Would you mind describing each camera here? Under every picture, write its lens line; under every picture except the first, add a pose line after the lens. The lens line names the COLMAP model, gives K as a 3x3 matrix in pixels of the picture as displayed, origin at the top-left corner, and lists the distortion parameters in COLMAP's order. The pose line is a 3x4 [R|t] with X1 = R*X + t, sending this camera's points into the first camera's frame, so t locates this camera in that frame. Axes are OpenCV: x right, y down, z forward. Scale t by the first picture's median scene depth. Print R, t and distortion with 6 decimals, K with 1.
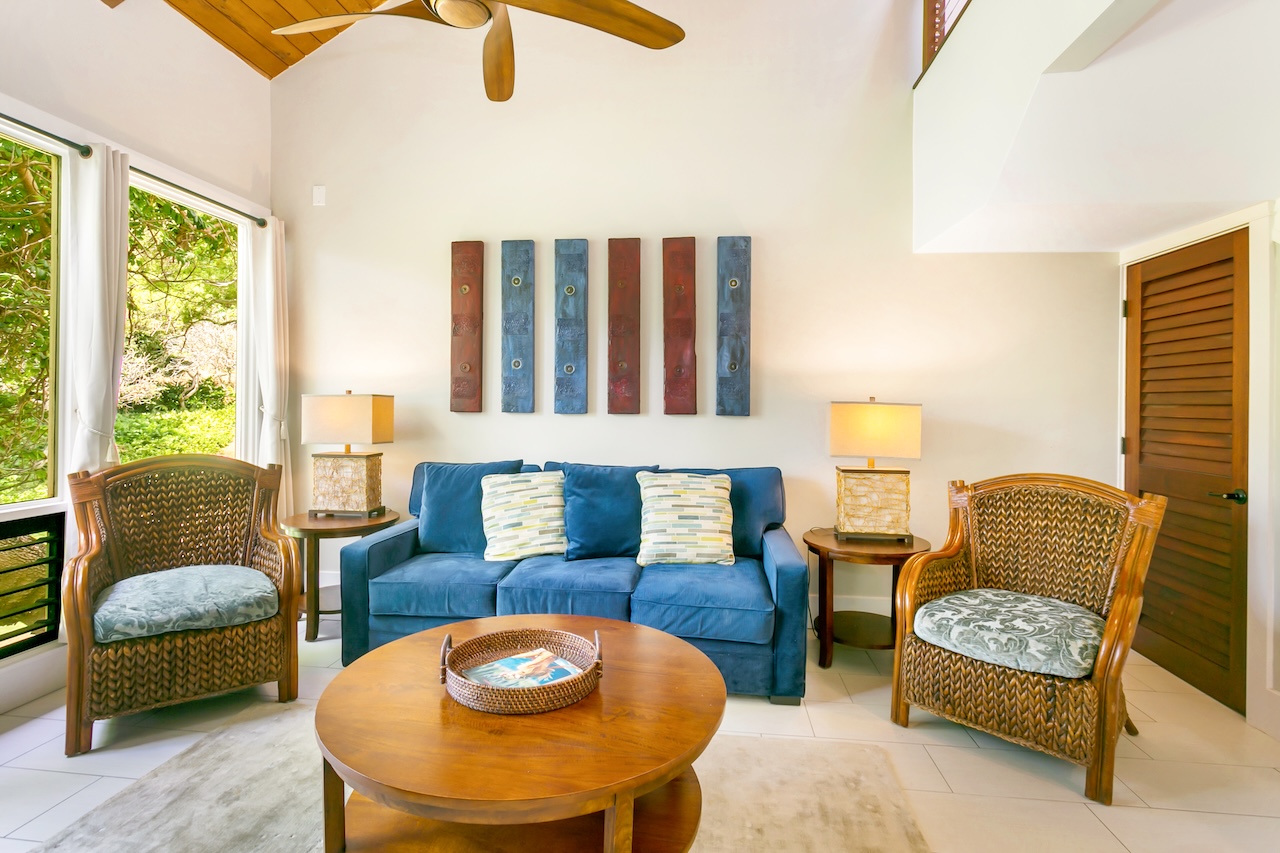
lens RADIAL K [[625.6, 0, 648.2], [0, 625.6, 394.7], [0, 0, 1]] dist [-0.003412, 0.002934]
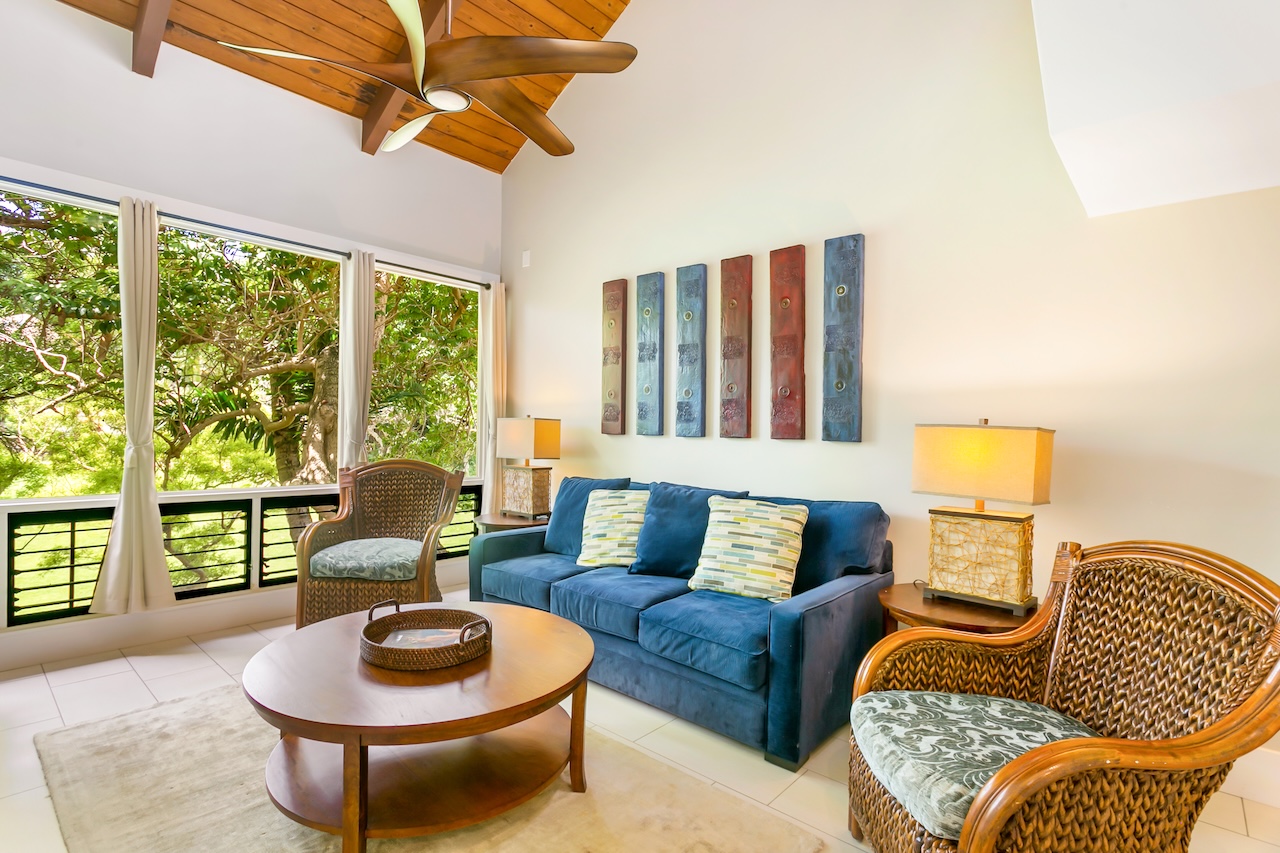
lens RADIAL K [[625.6, 0, 636.5], [0, 625.6, 424.4], [0, 0, 1]] dist [-0.003412, 0.002934]
pose [[0.819612, 0.003688, -0.572907, 0.459411], [-0.005441, 0.999984, -0.001347, 0.014296], [0.572893, 0.004221, 0.819619, 0.134207]]
